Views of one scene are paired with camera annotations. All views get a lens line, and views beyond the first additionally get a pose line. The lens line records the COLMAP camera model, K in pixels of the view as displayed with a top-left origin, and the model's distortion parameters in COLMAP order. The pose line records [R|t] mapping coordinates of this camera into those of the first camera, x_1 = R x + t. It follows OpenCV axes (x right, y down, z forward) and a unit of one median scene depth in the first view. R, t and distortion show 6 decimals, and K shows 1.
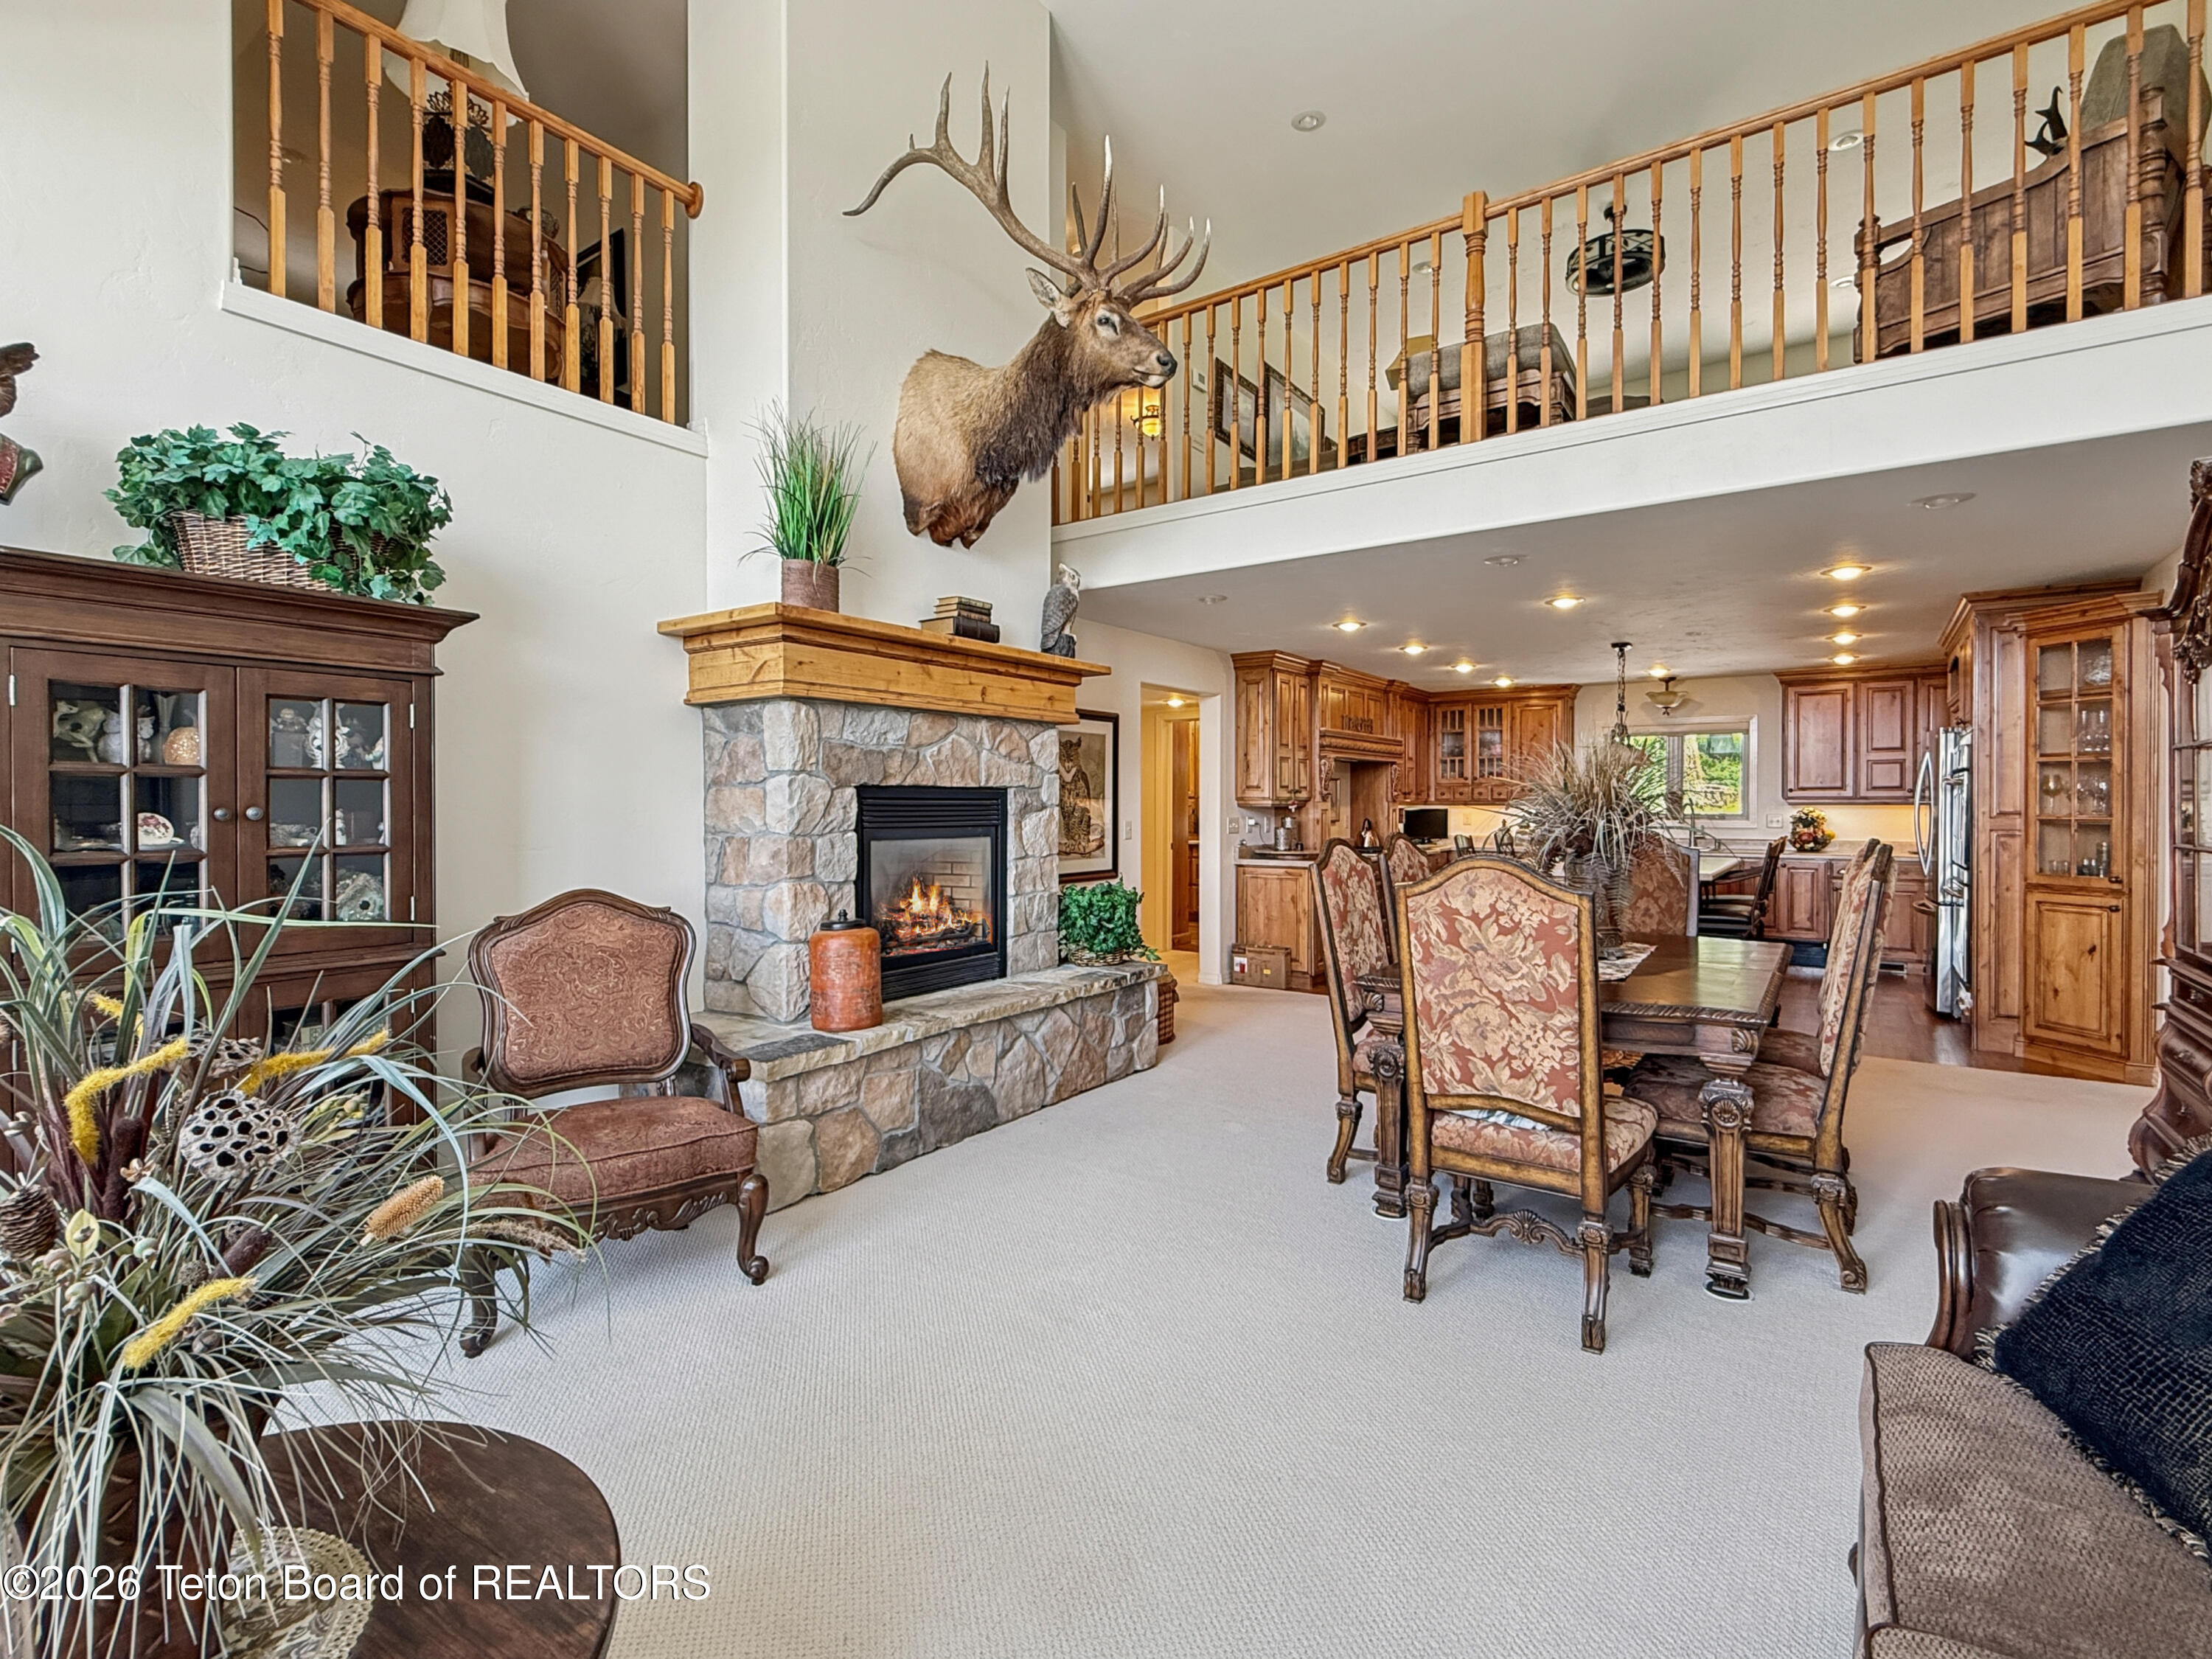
lens RADIAL K [[1040.8, 0, 1112.4], [0, 1040.8, 812.8], [0, 0, 1]] dist [-0.000233, -0.000356]
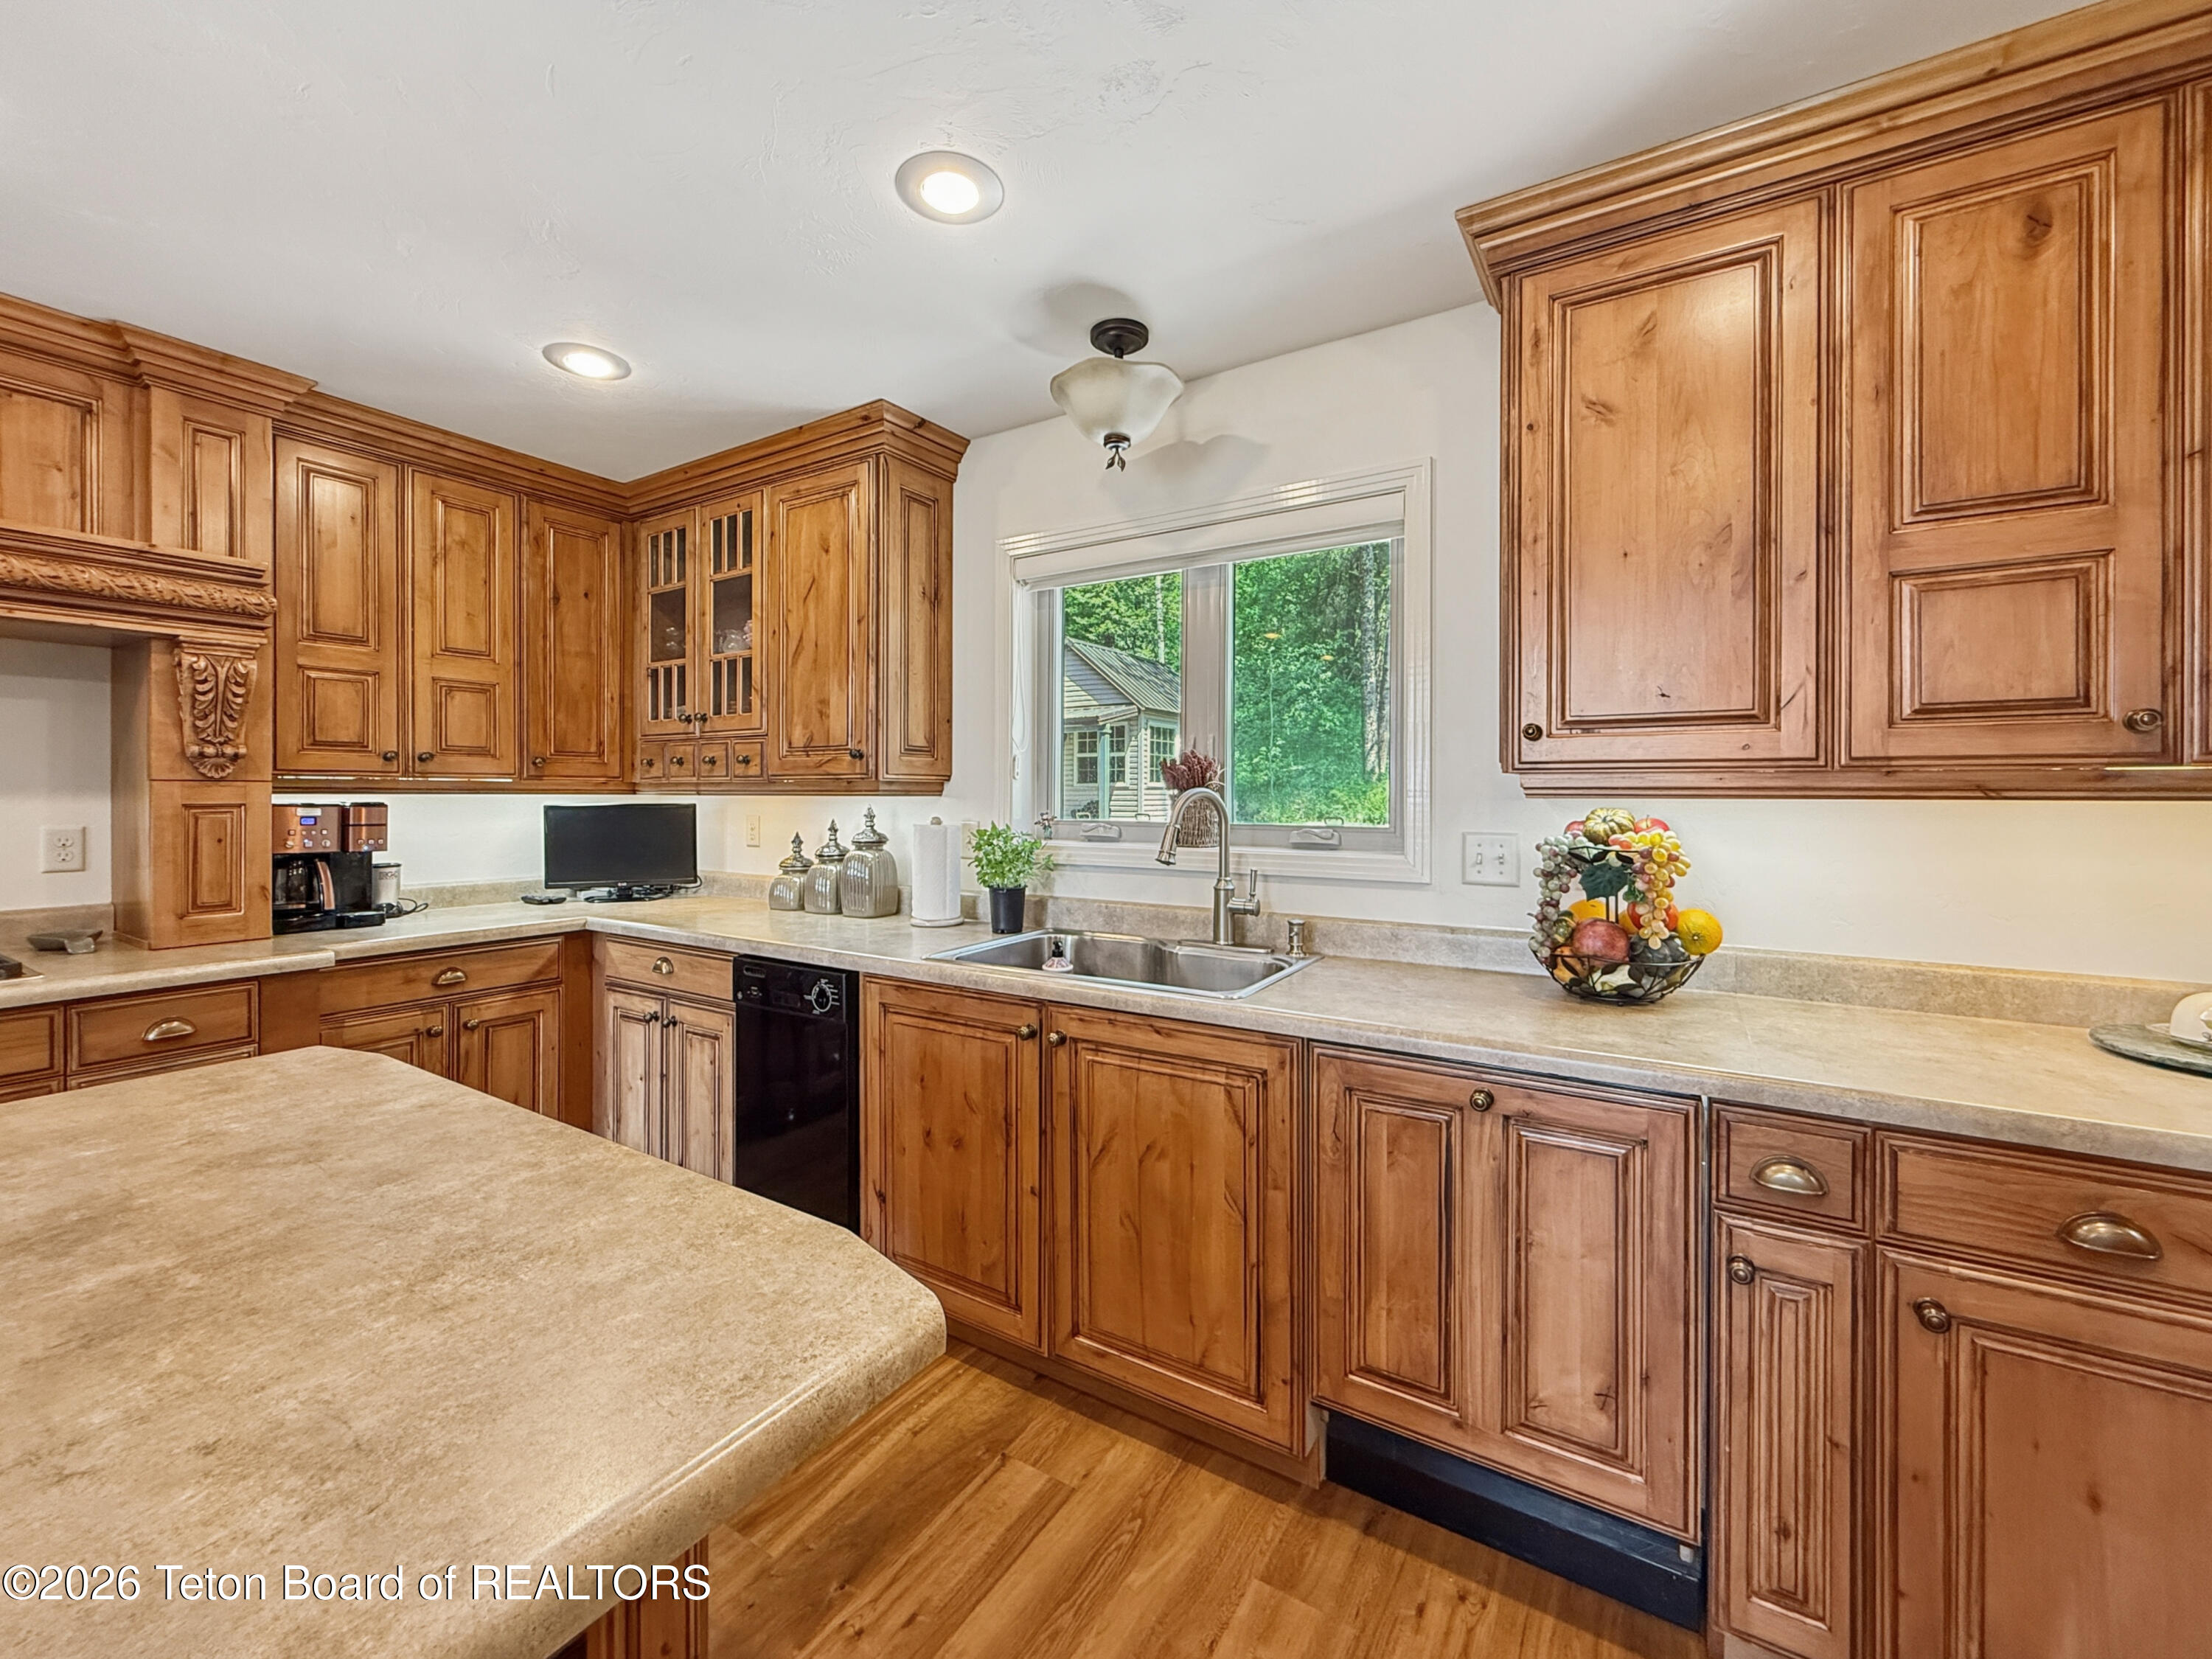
lens RADIAL K [[901.6, 0, 1111.5], [0, 901.6, 791.5], [0, 0, 1]] dist [-0.000121, -0.000121]
pose [[0.998859, 0.003219, 0.047642, 0.529058], [-0.002739, 0.999945, -0.010143, -0.006196], [-0.047672, 0.010001, 0.998813, 0.775839]]
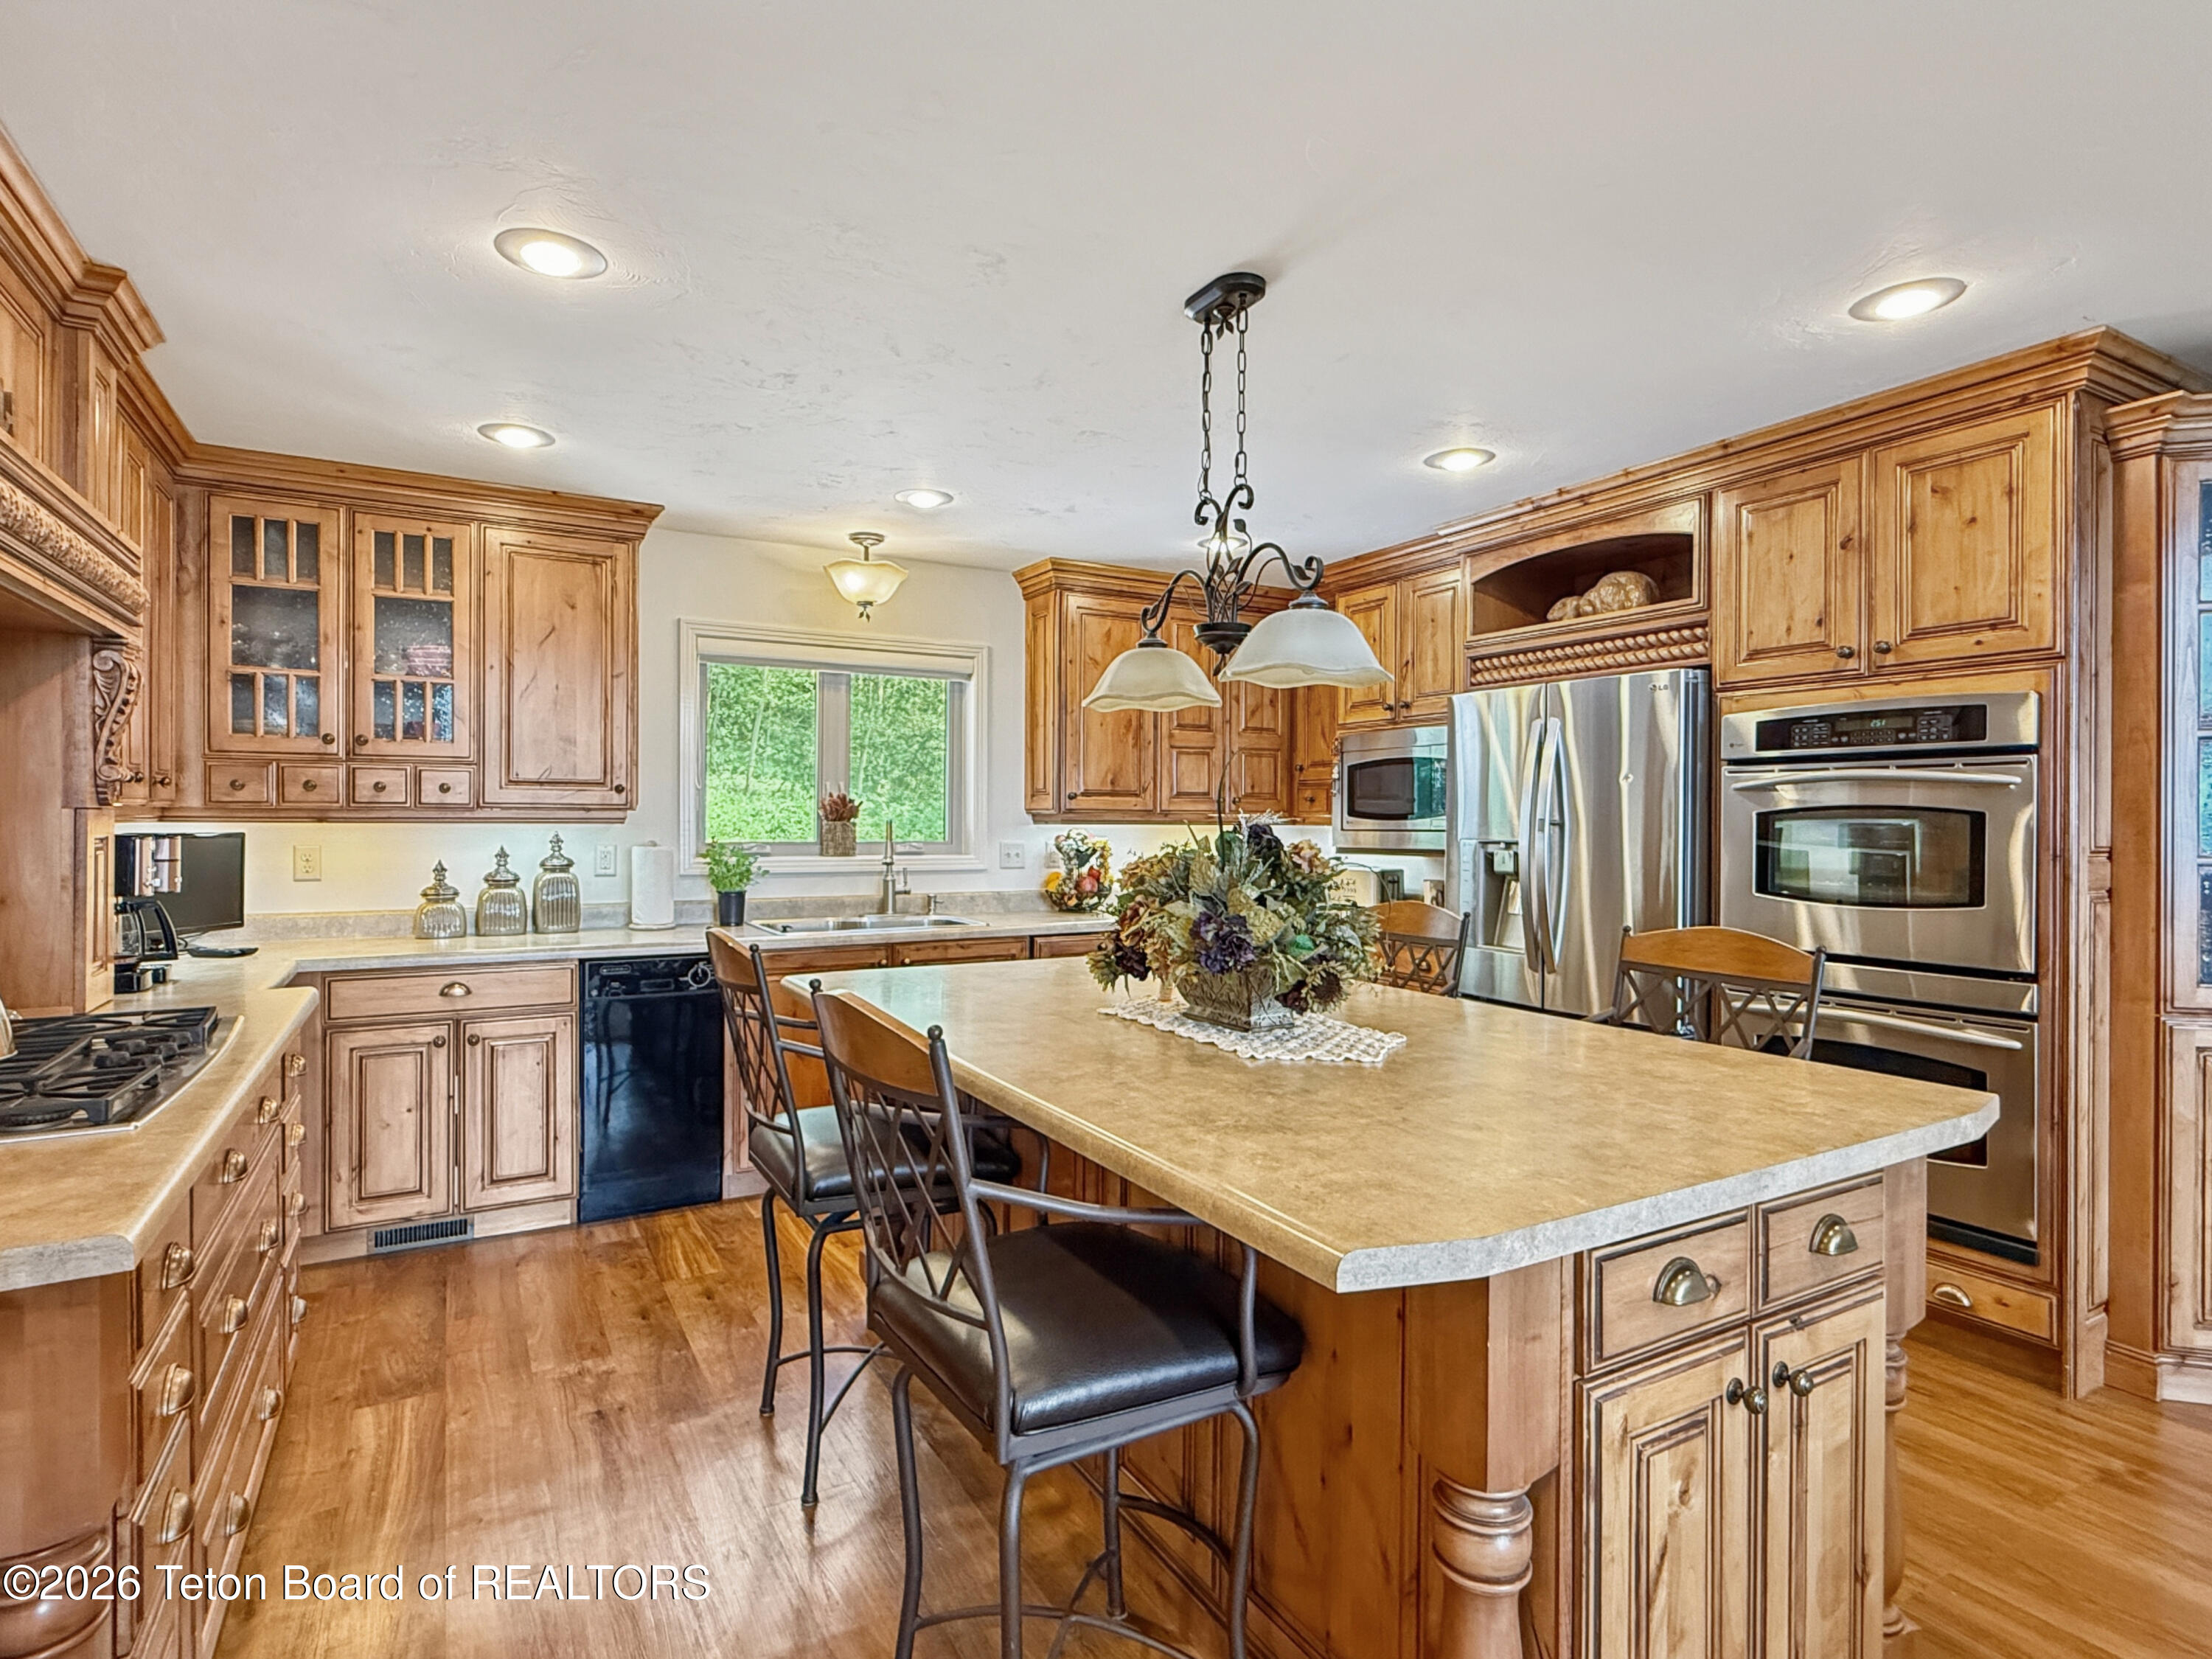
lens RADIAL K [[1111.8, 0, 1109.2], [0, 1111.8, 824.0], [0, 0, 1]] dist [-0.001713, -0.000250]
pose [[0.419307, -0.000764, 0.907844, 0.146672], [0.001176, 0.999999, 0.000298, -0.007364], [-0.907844, 0.000943, 0.419308, 0.719697]]
